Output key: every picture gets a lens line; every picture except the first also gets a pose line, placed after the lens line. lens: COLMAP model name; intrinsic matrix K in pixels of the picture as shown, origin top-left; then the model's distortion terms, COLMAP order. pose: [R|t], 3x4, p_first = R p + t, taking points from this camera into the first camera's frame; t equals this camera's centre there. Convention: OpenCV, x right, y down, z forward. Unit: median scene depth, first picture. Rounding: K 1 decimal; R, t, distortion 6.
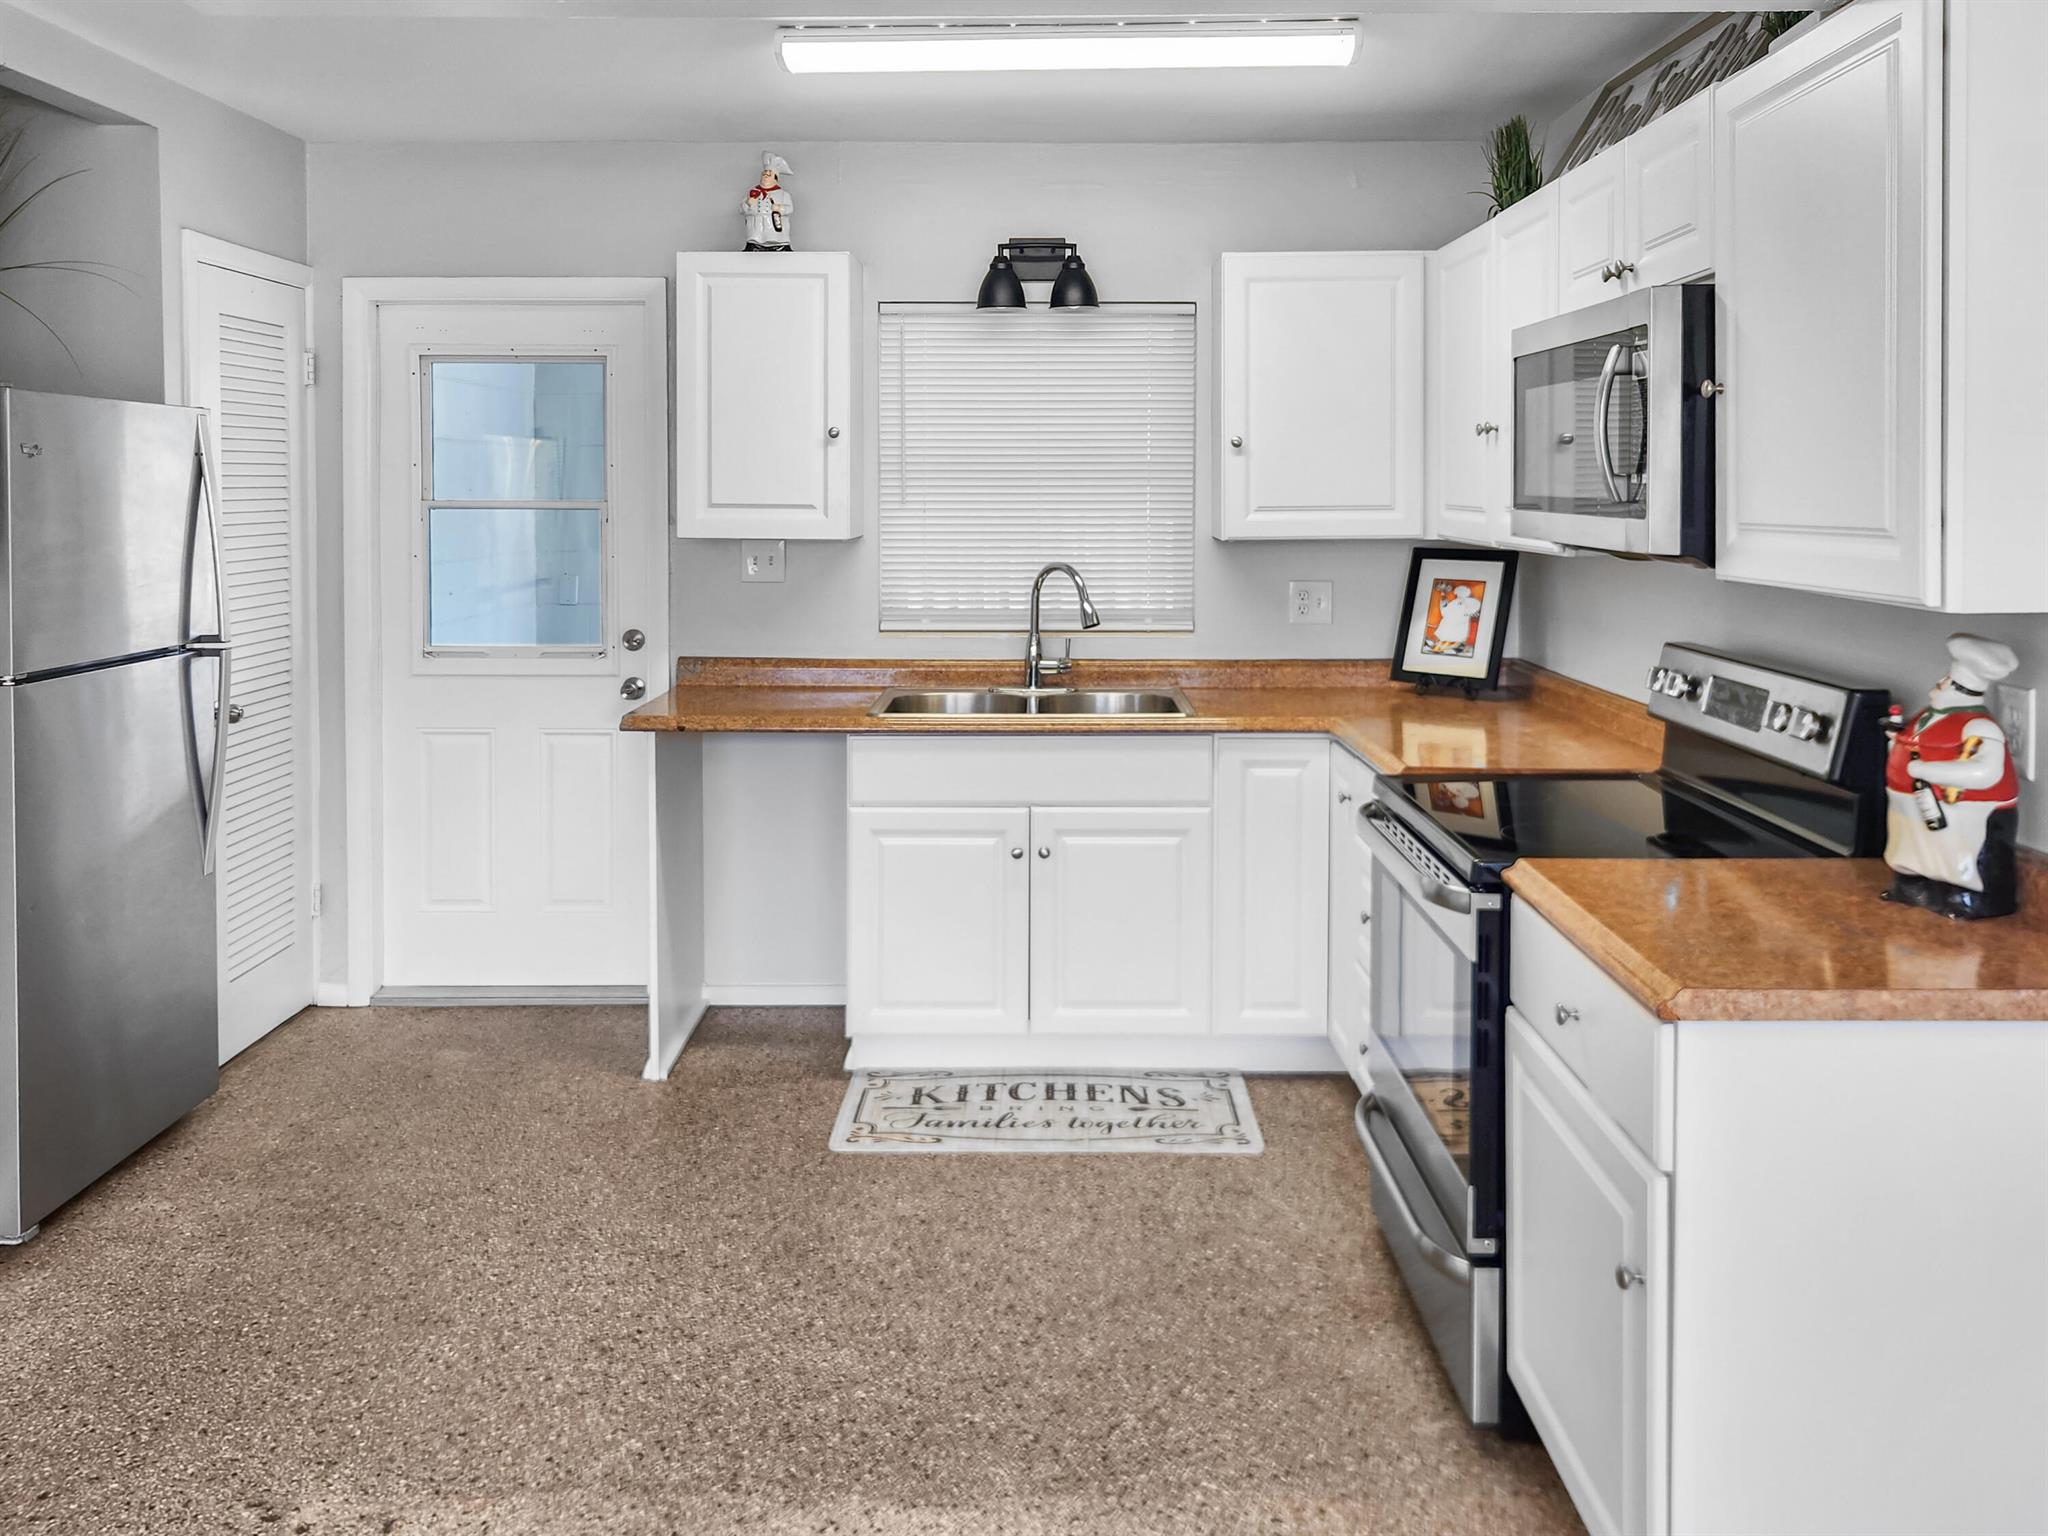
lens RADIAL K [[1650.2, 0, 1020.3], [0, 1650.2, 529.6], [0, 0, 1]] dist [0.024687, -0.004376]
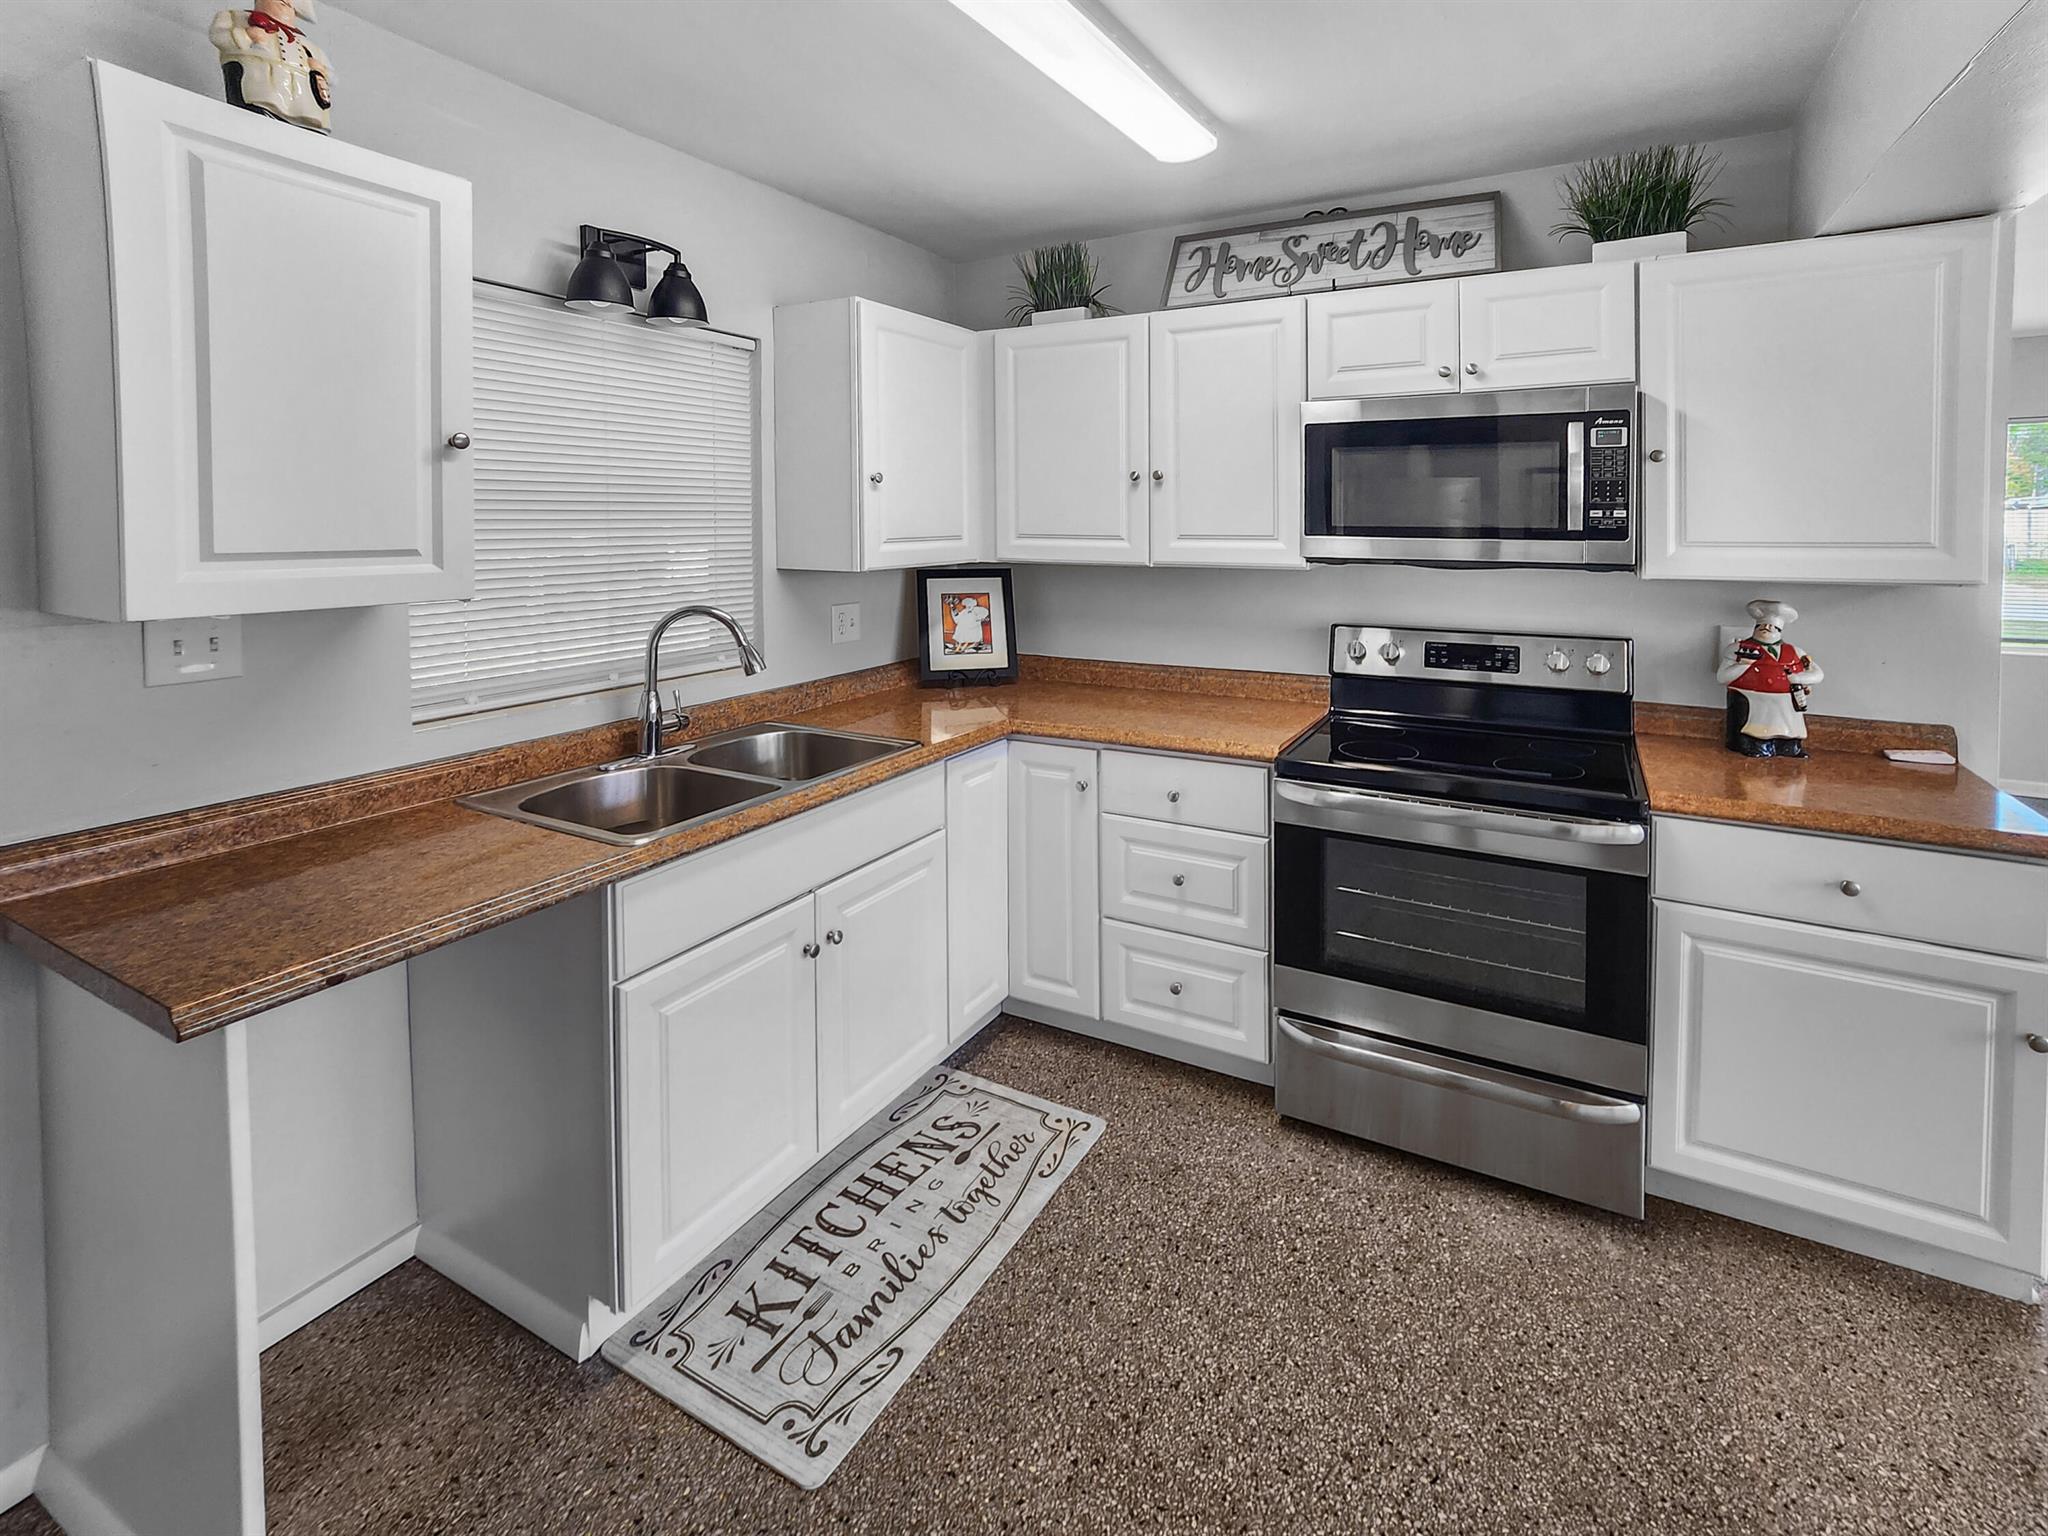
lens RADIAL K [[924.3, 0, 1119.7], [0, 924.3, 535.7], [0, 0, 1]] dist [-0.002519, 0.000396]
pose [[0.448702, -0.014969, 0.893556, -0.350638], [0.024394, 0.999692, 0.004497, -0.015810], [-0.893348, 0.019779, 0.448929, 0.634483]]
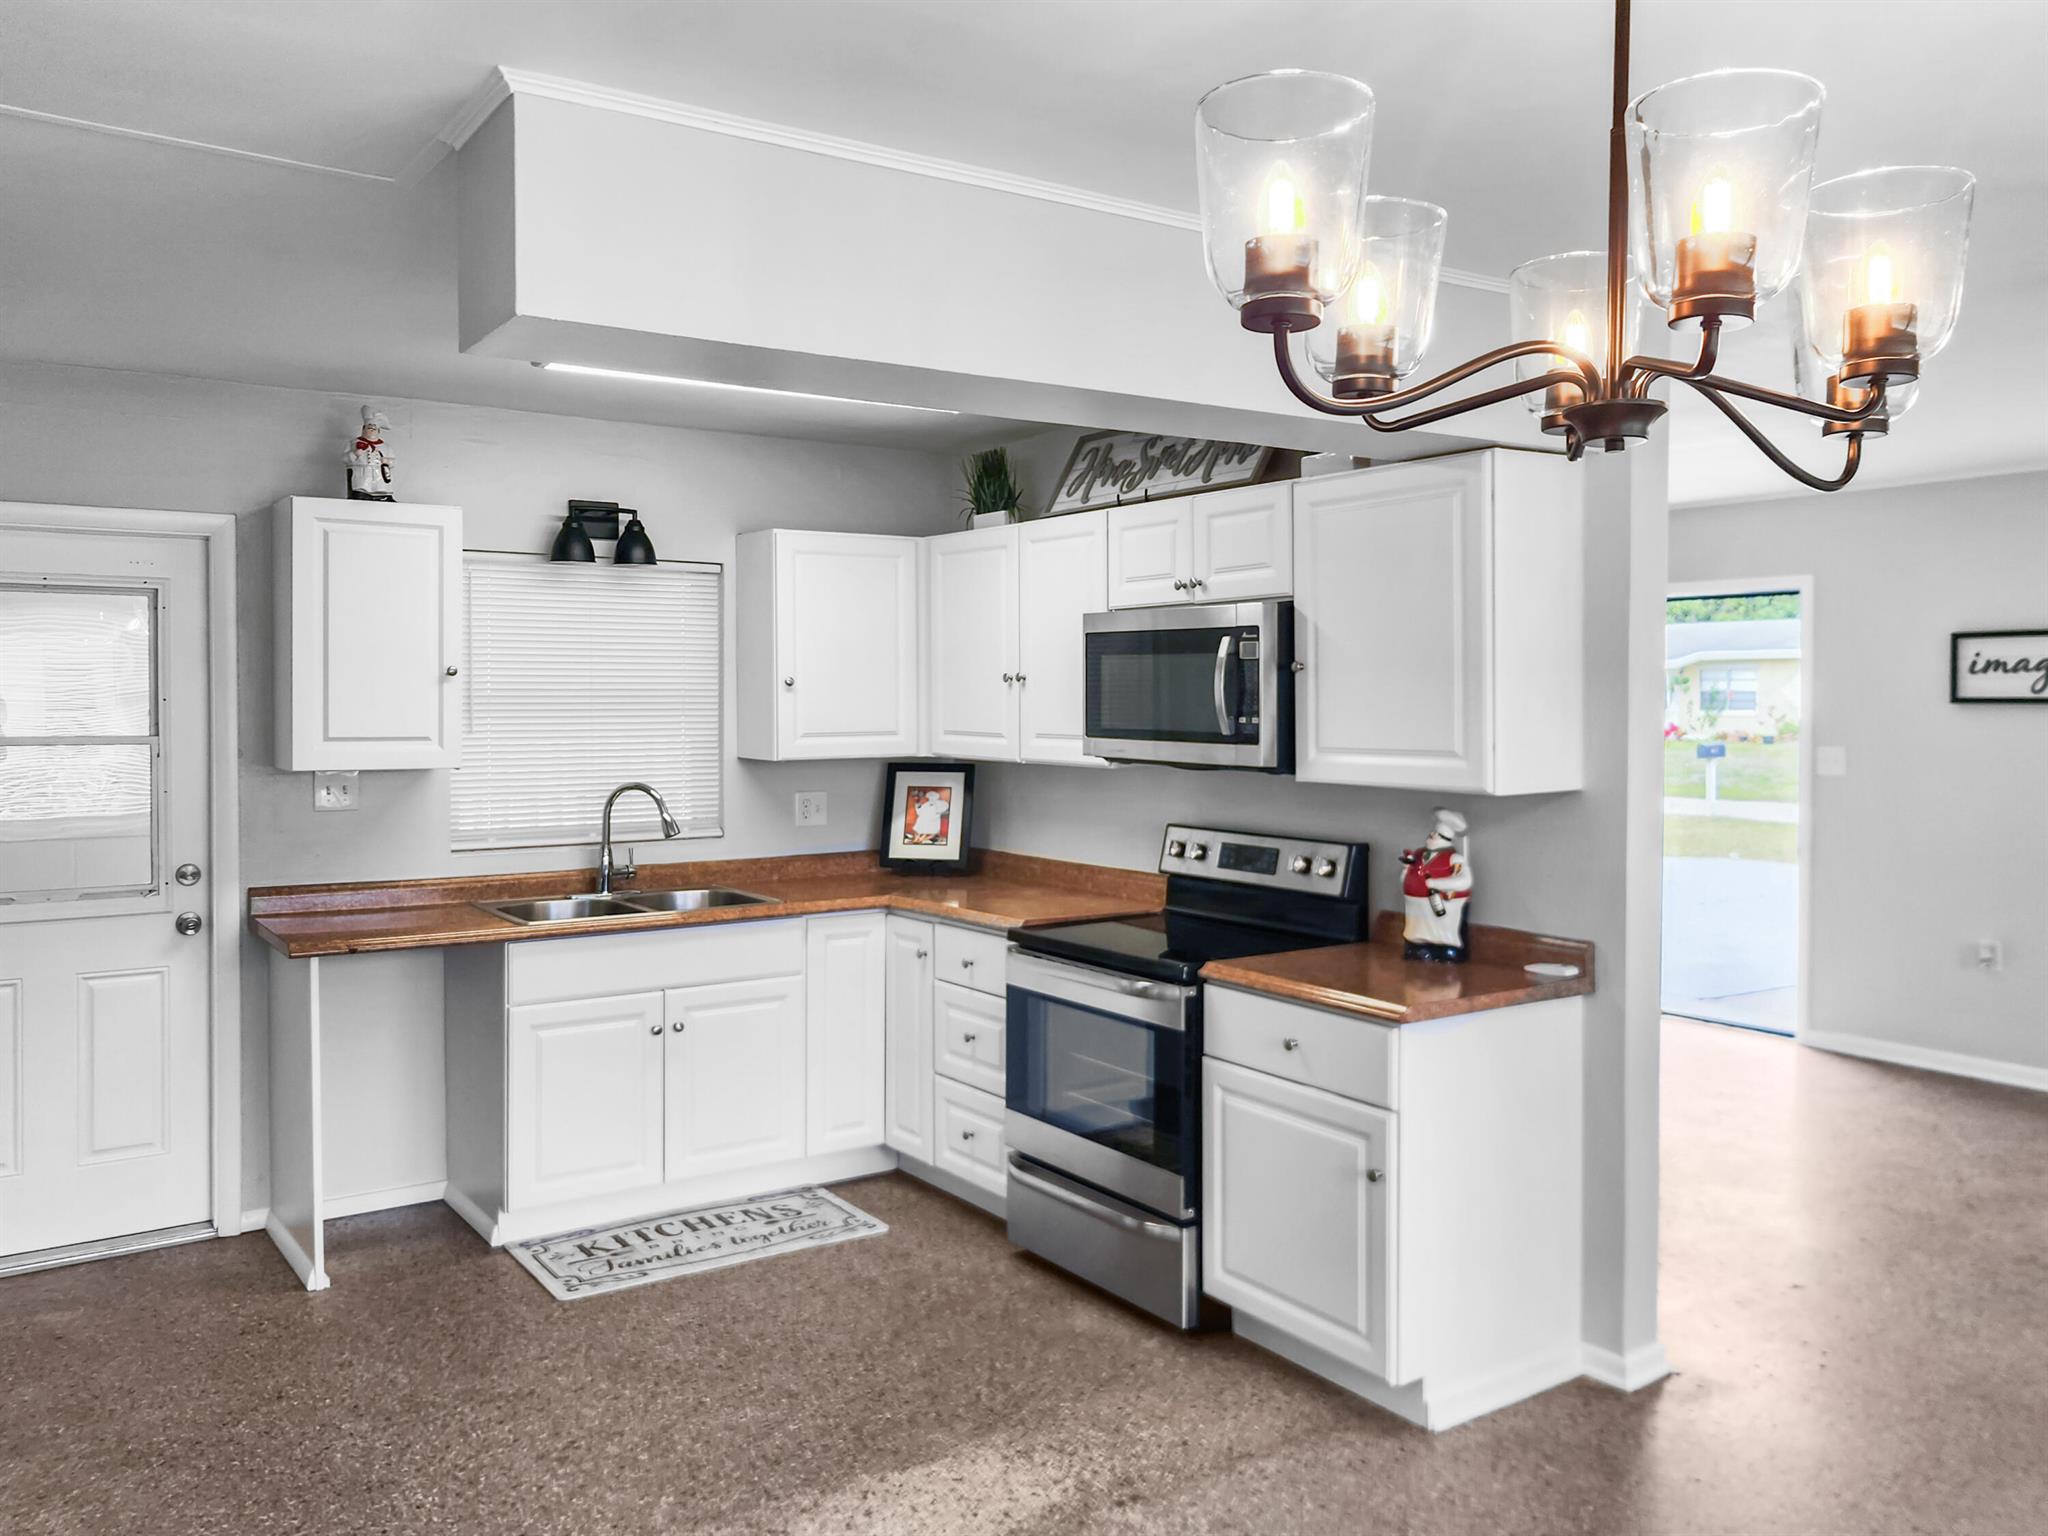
lens RADIAL K [[1596.6, 0, 1027.1], [0, 1596.6, 704.9], [0, 0, 1]] dist [0.041415, 0.000893]
pose [[0.826416, -0.002483, 0.563055, -0.425598], [0.013651, 0.999785, -0.015628, -0.015173], [-0.562895, 0.020602, 0.826272, -0.103520]]
